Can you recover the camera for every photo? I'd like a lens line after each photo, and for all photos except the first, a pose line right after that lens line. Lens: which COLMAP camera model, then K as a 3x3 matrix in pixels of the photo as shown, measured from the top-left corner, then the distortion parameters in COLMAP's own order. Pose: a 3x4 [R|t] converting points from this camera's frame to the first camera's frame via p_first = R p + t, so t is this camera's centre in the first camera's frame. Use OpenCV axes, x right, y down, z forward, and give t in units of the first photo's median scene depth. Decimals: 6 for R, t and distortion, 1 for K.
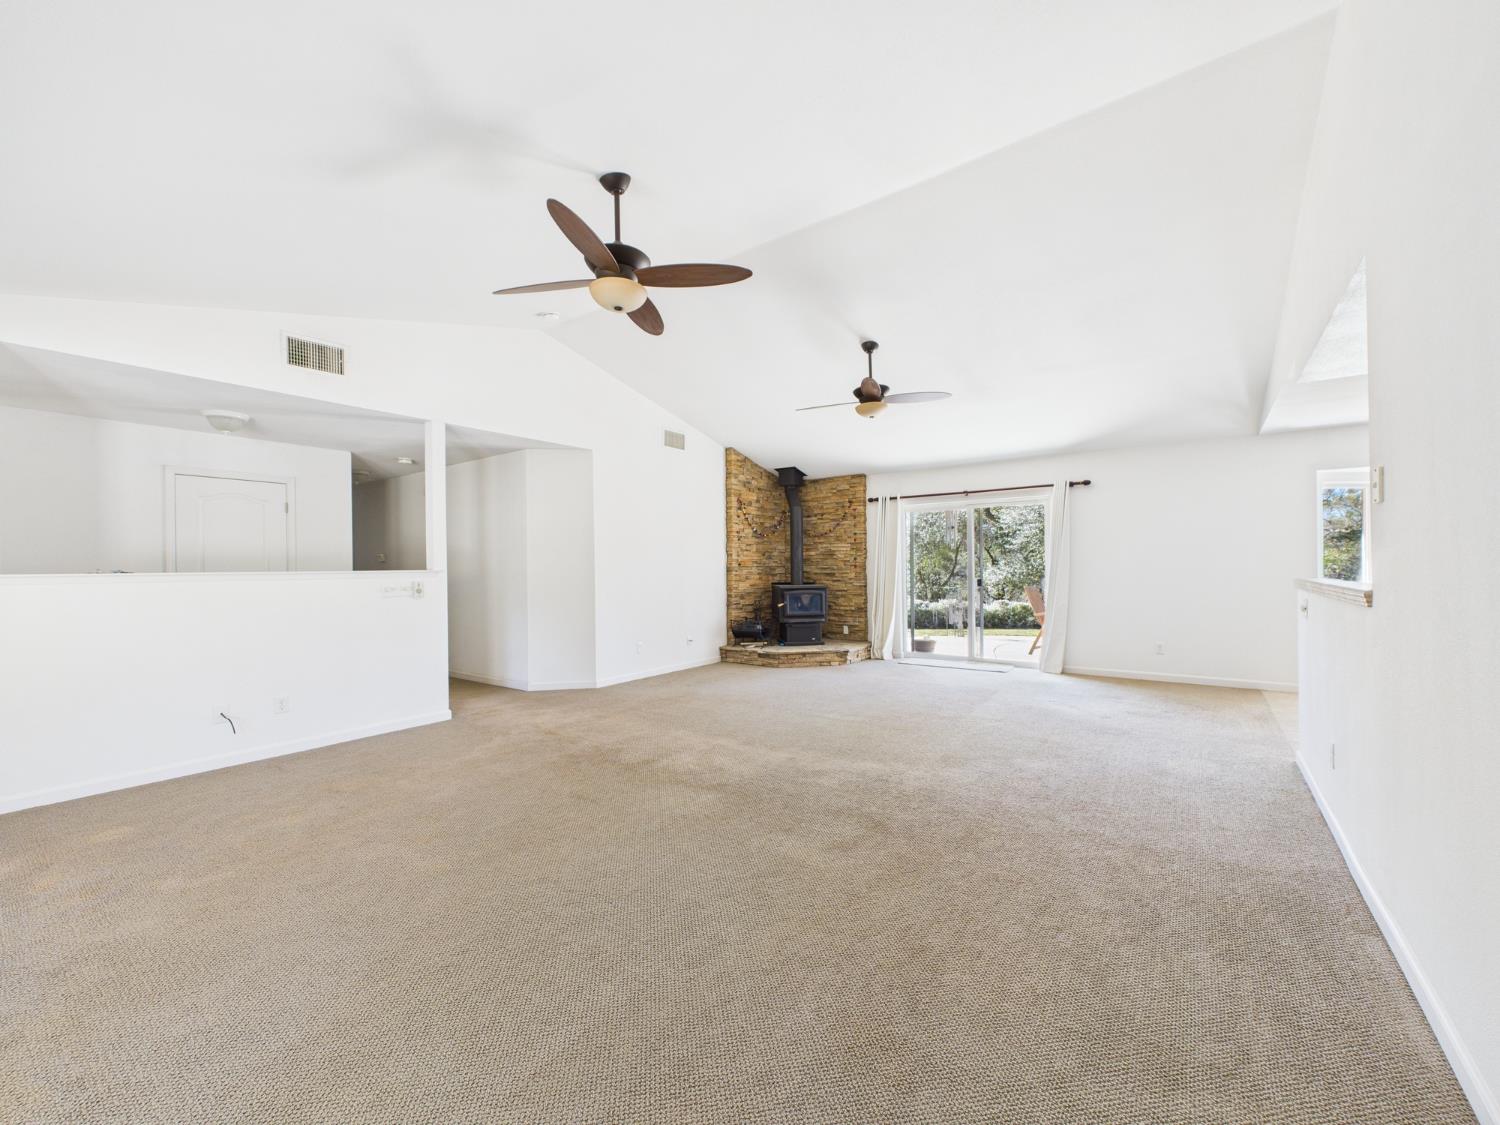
lens RADIAL K [[601.5, 0, 749.3], [0, 601.5, 557.9], [0, 0, 1]] dist [0.001416, -0.000485]
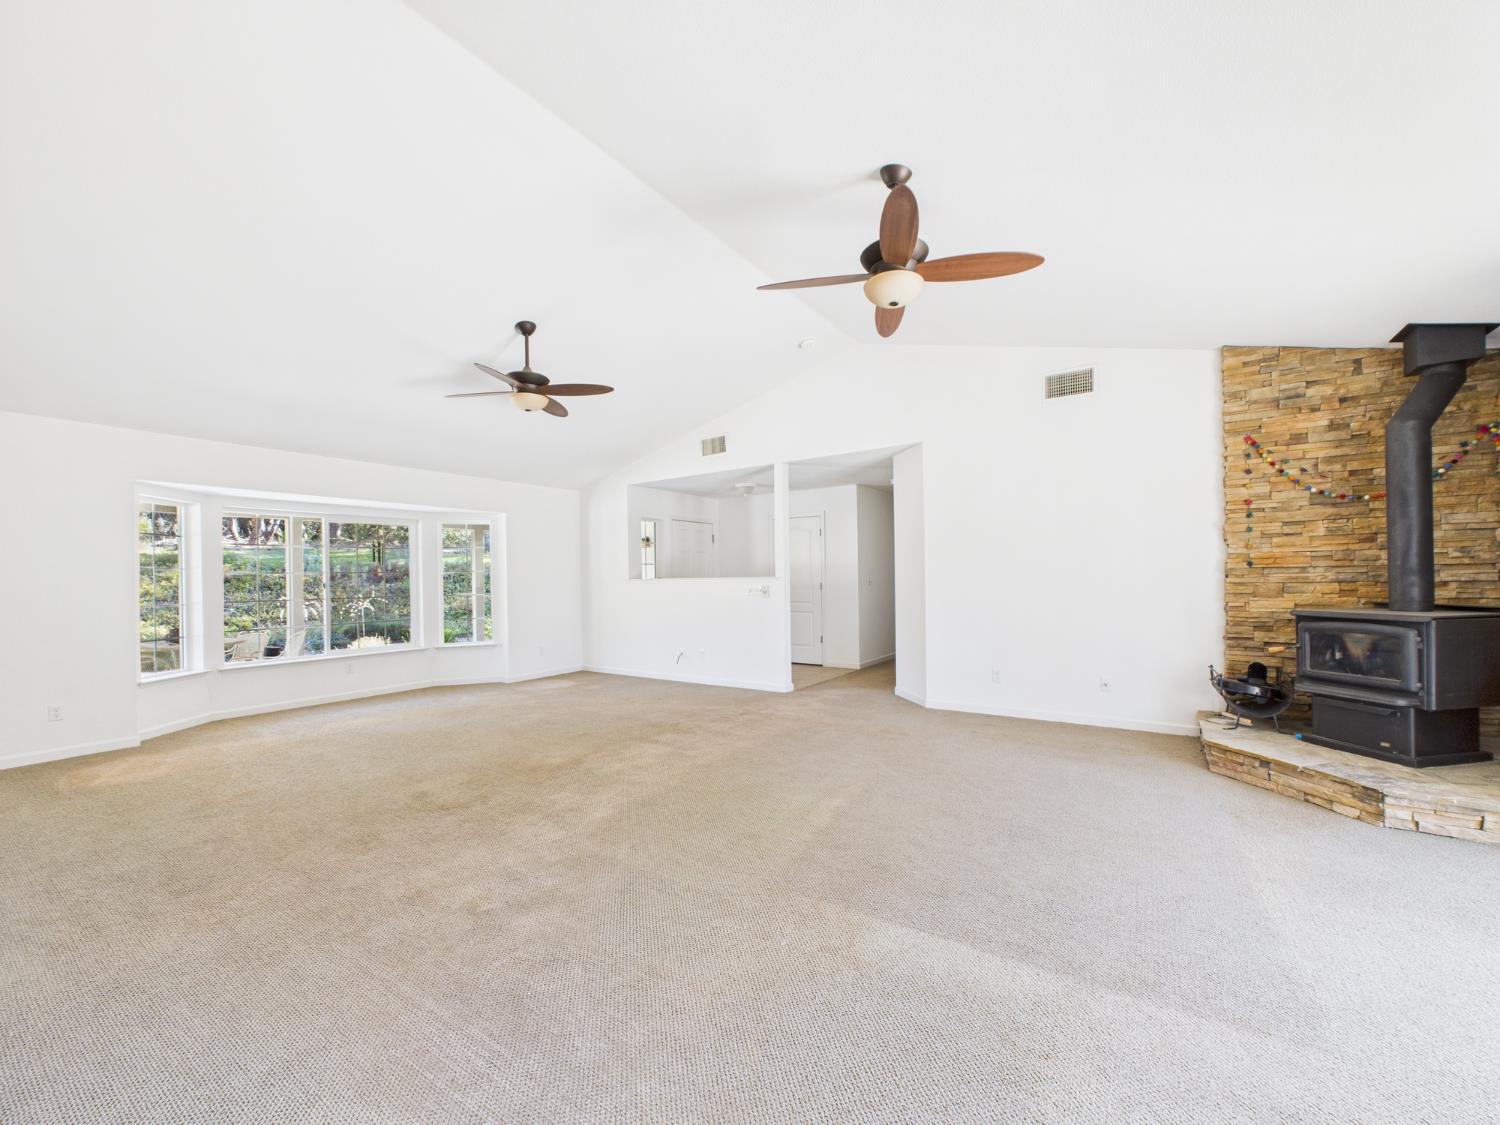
lens RADIAL K [[601.5, 0, 752.1], [0, 601.5, 572.9], [0, 0, 1]] dist [0.001416, -0.000485]
pose [[0.032120, 0.004102, -0.999476, 0.501919], [0.033737, 0.999417, 0.005185, 0.001694], [0.998914, -0.033886, 0.031963, 0.566949]]
